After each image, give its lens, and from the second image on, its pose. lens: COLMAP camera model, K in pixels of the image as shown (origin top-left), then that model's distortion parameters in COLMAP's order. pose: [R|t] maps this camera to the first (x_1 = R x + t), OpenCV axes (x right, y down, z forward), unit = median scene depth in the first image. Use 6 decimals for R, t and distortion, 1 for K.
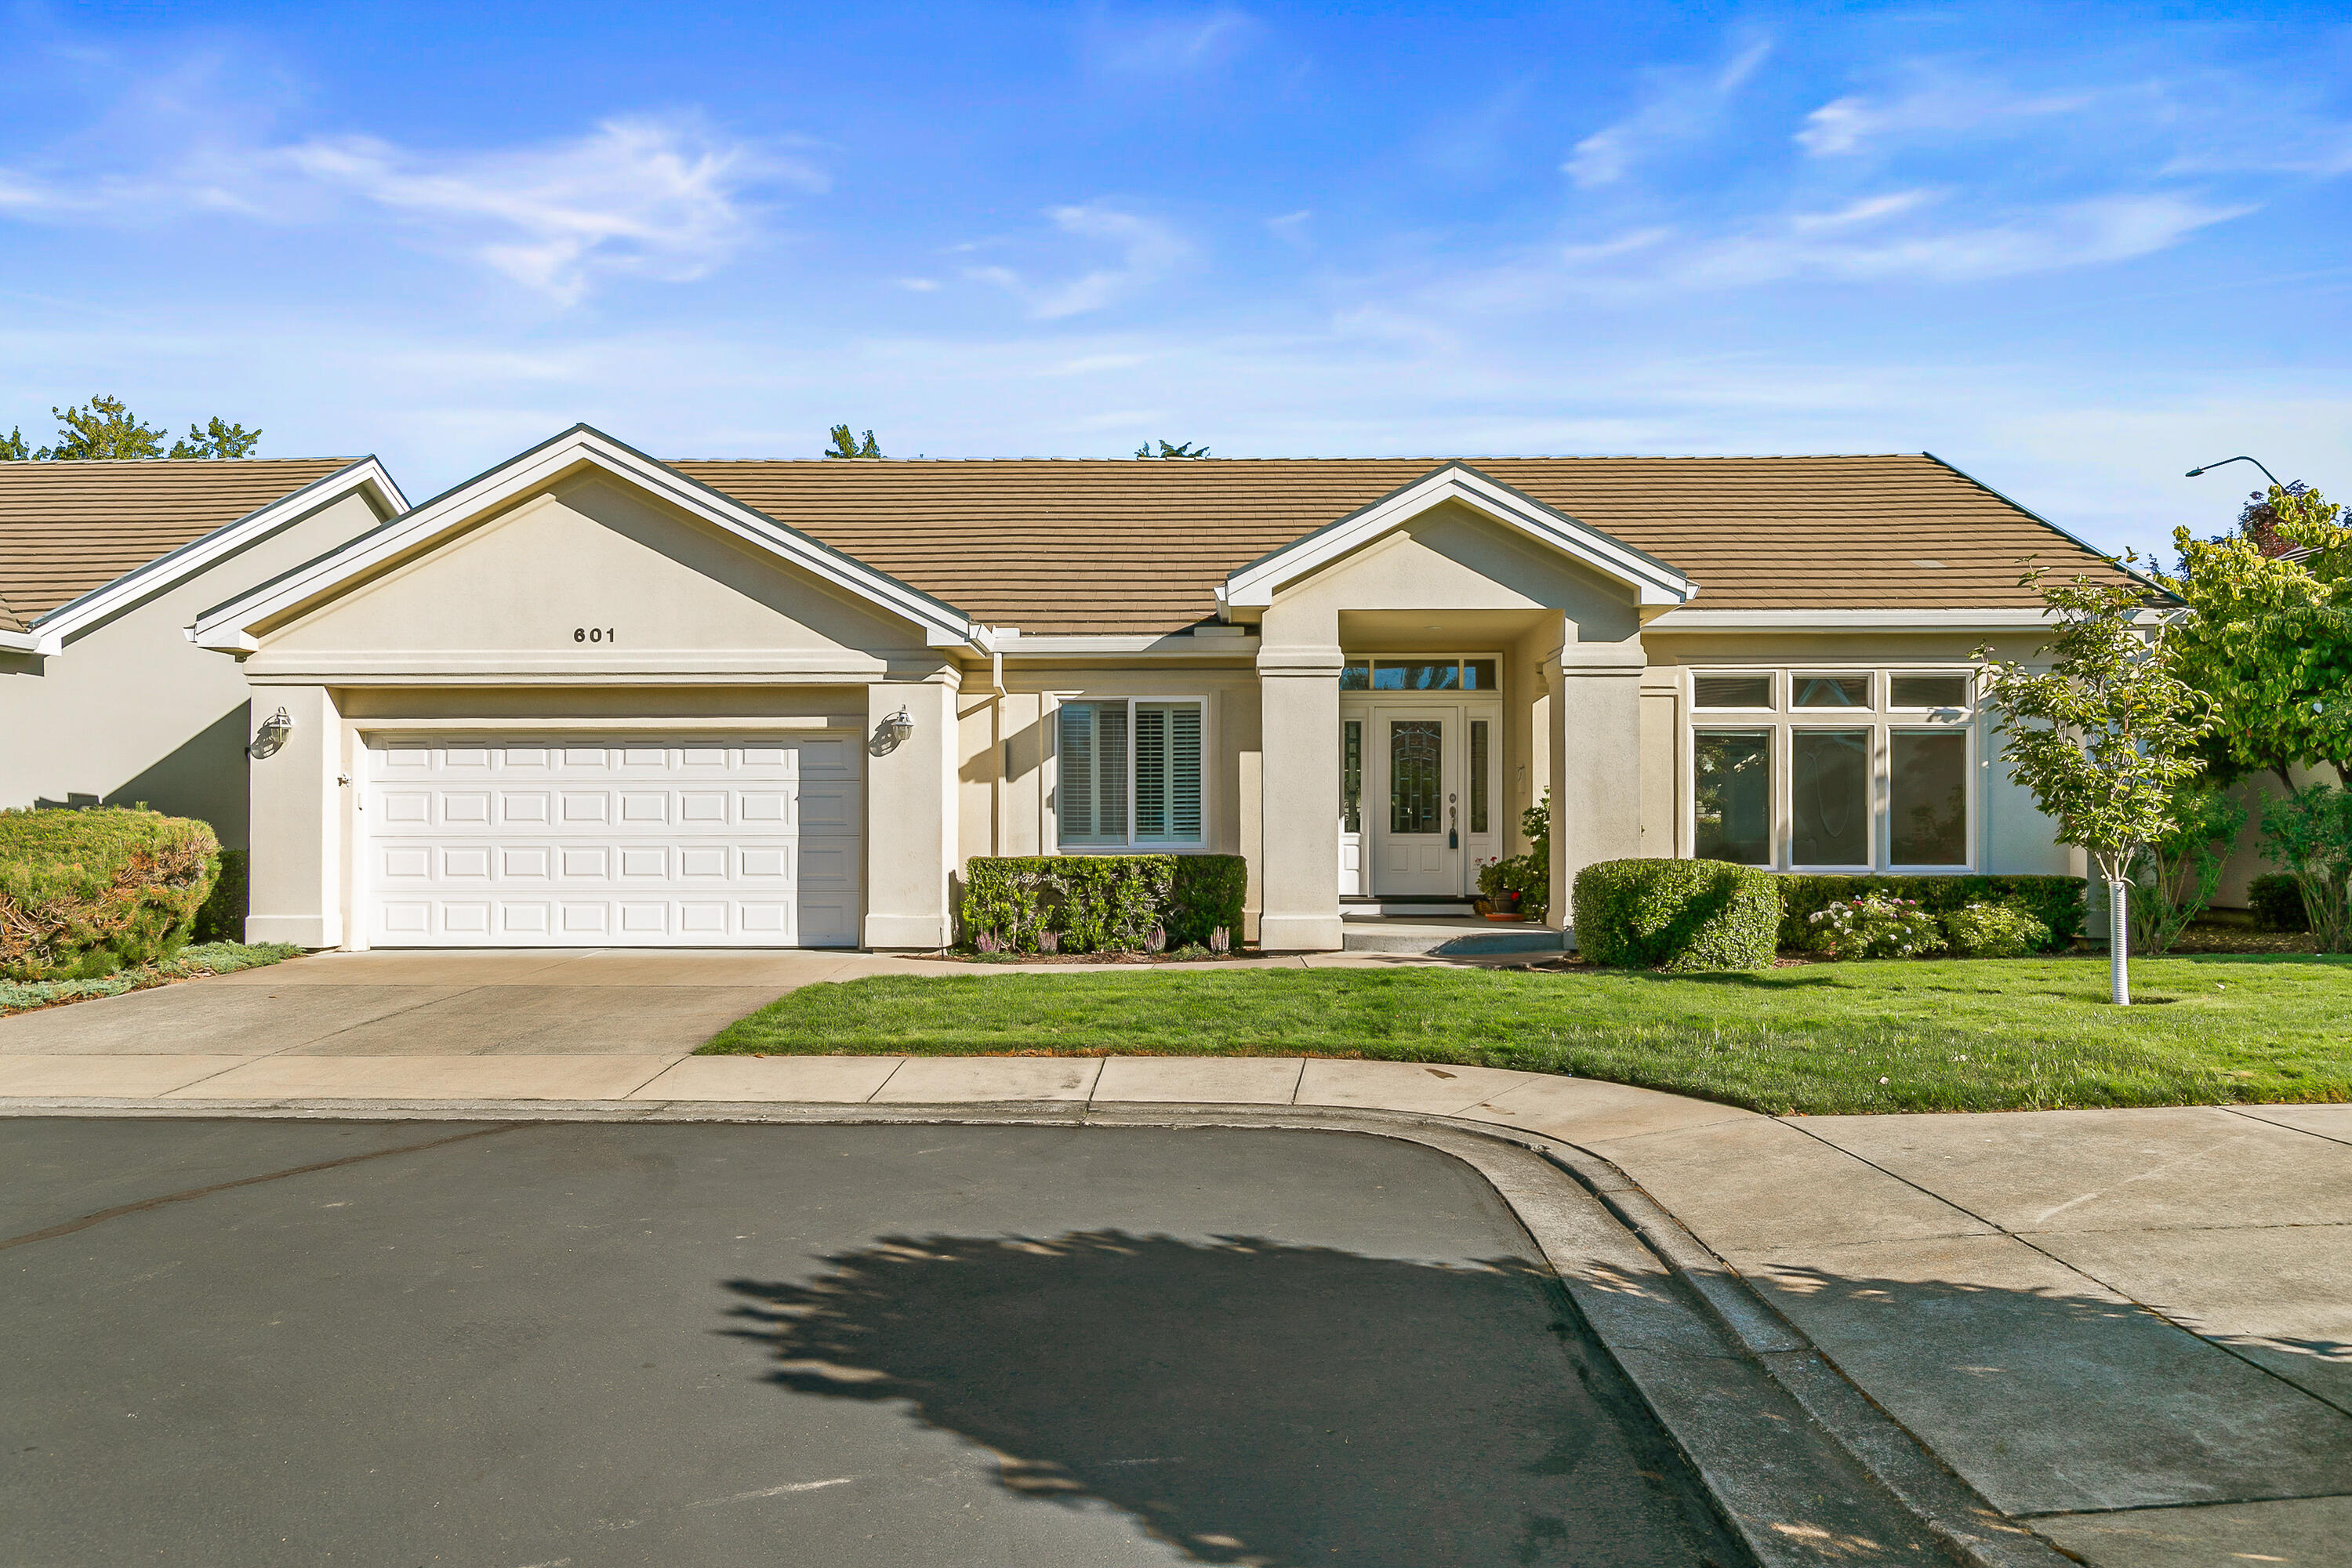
lens RADIAL K [[1683.2, 0, 1172.3], [0, 1683.2, 781.8], [0, 0, 1]] dist [-0.004588, 0.001828]
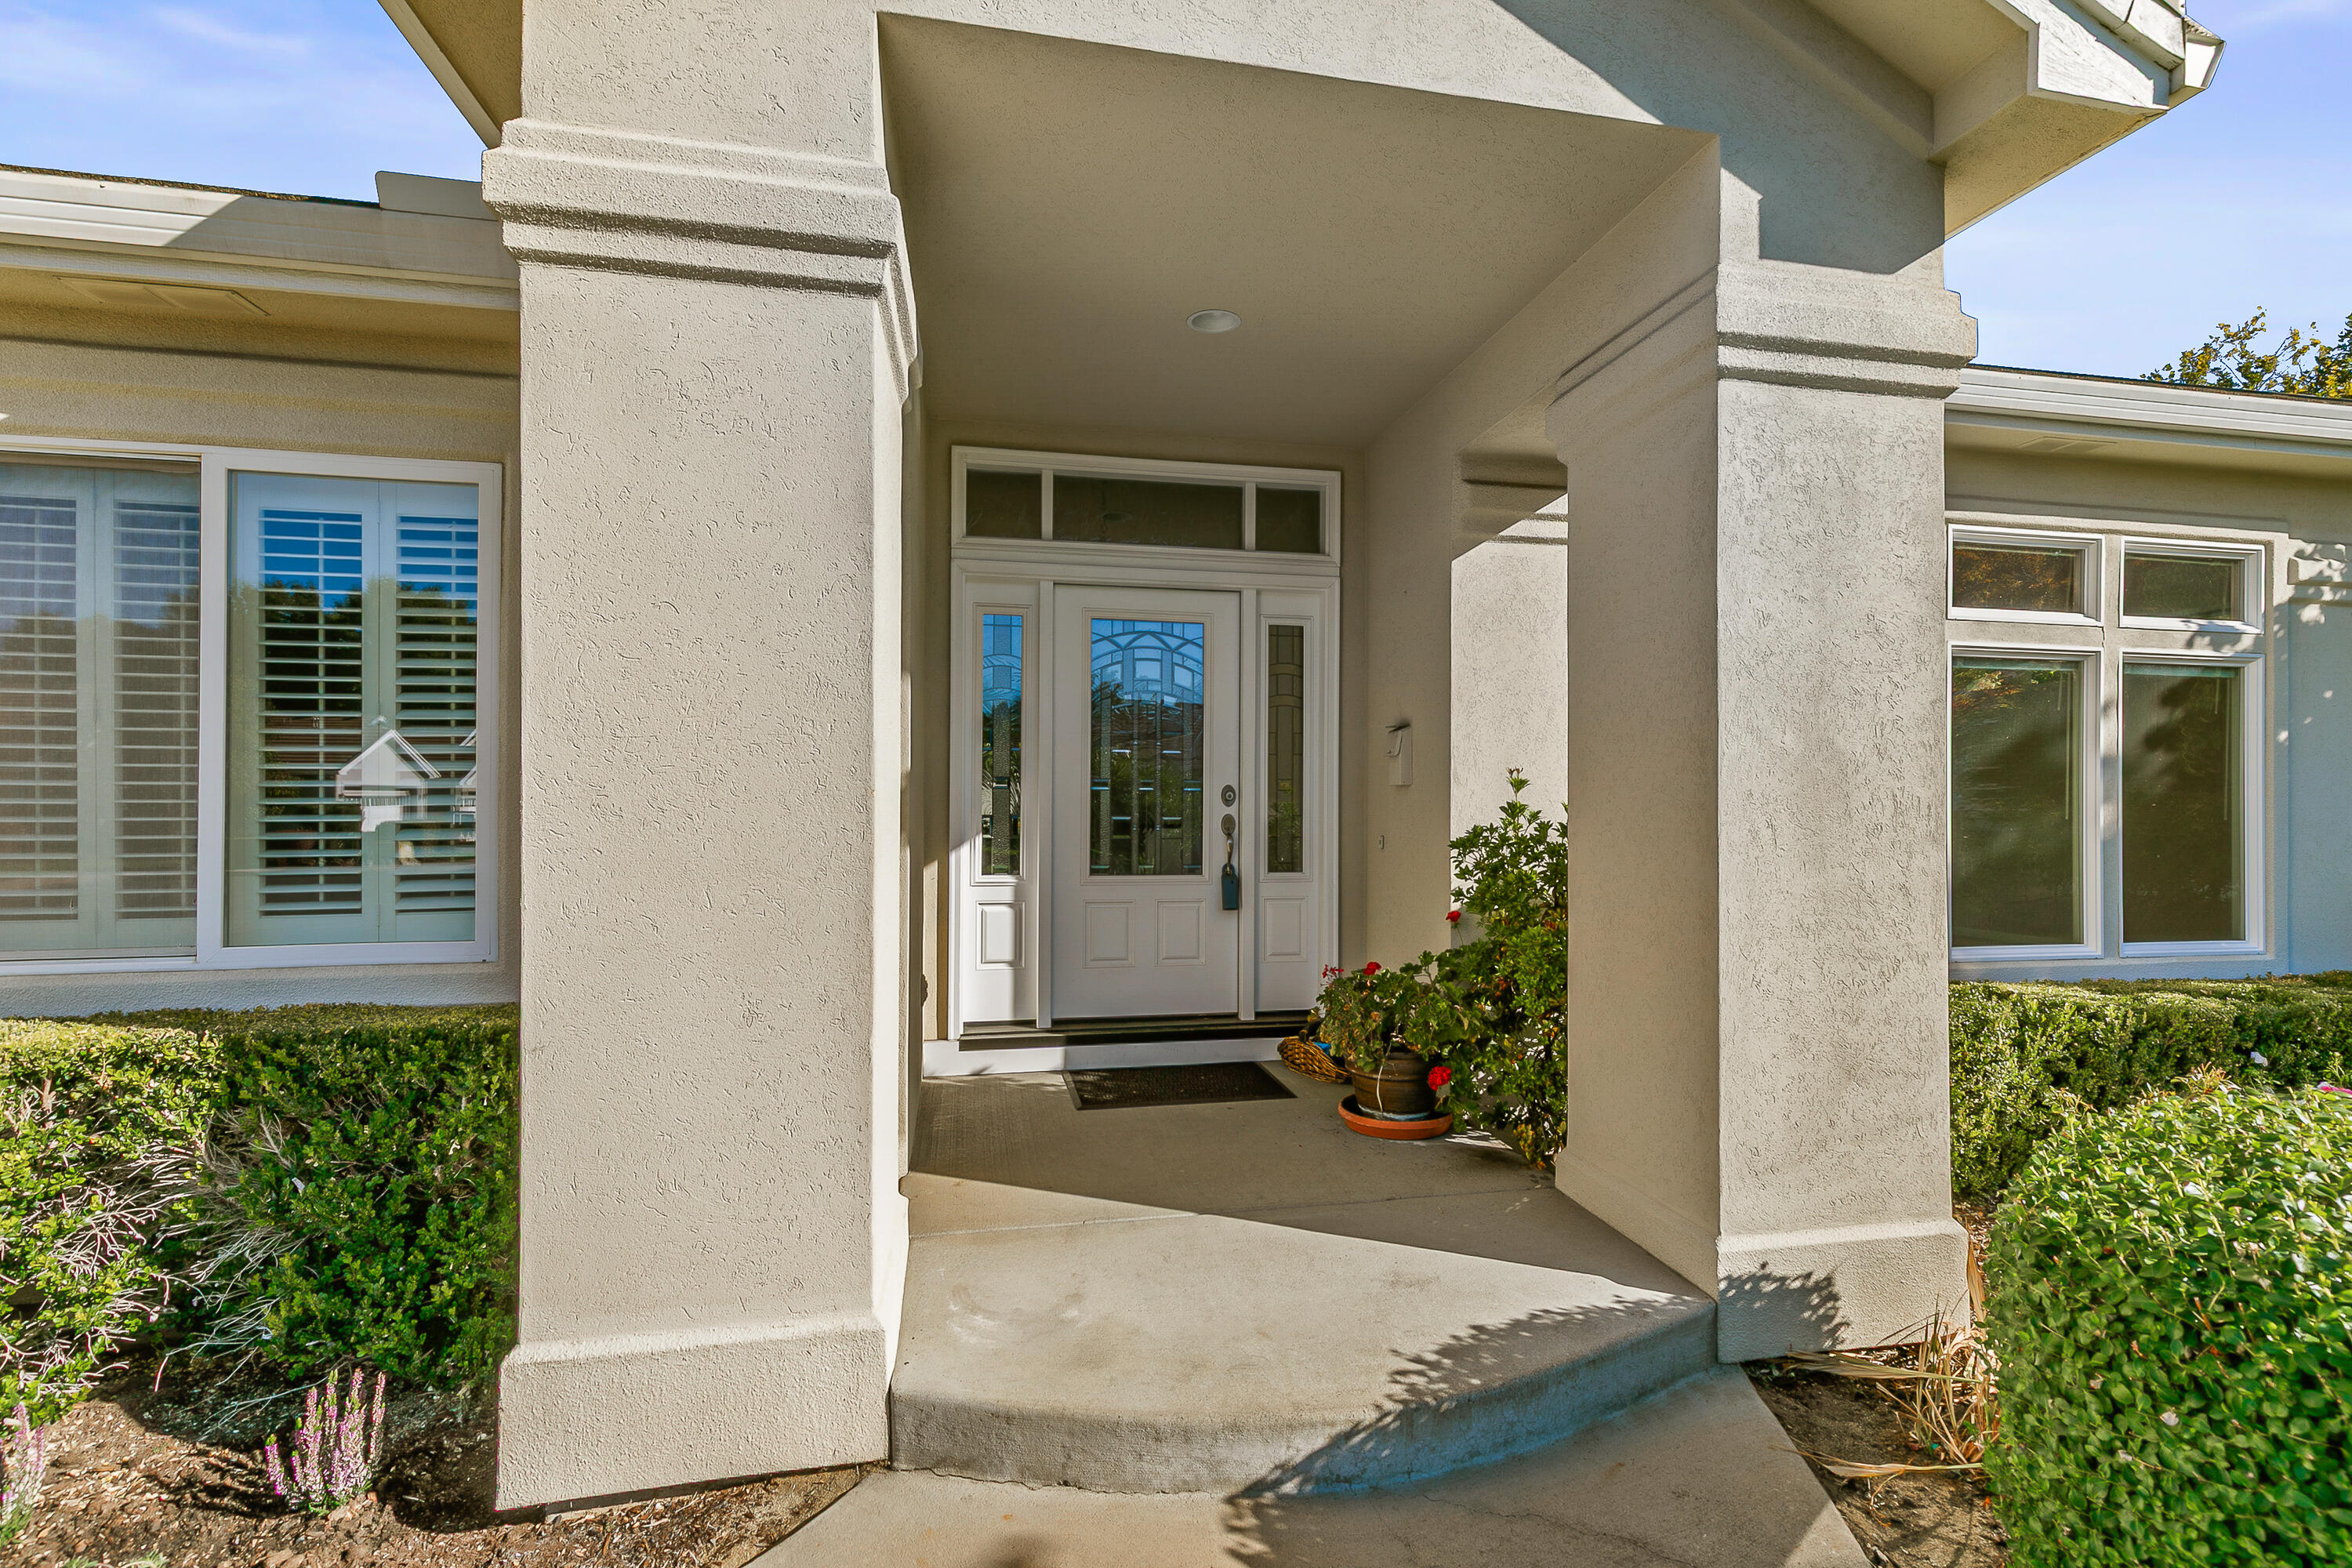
lens RADIAL K [[1049.7, 0, 1193.5], [0, 1049.7, 759.6], [0, 0, 1]] dist [0.009503, -0.000284]
pose [[0.973897, 0.013997, 0.226560, 0.105266], [-0.012122, 0.999880, -0.009662, 0.003519], [-0.226668, 0.006664, 0.973949, 0.813858]]
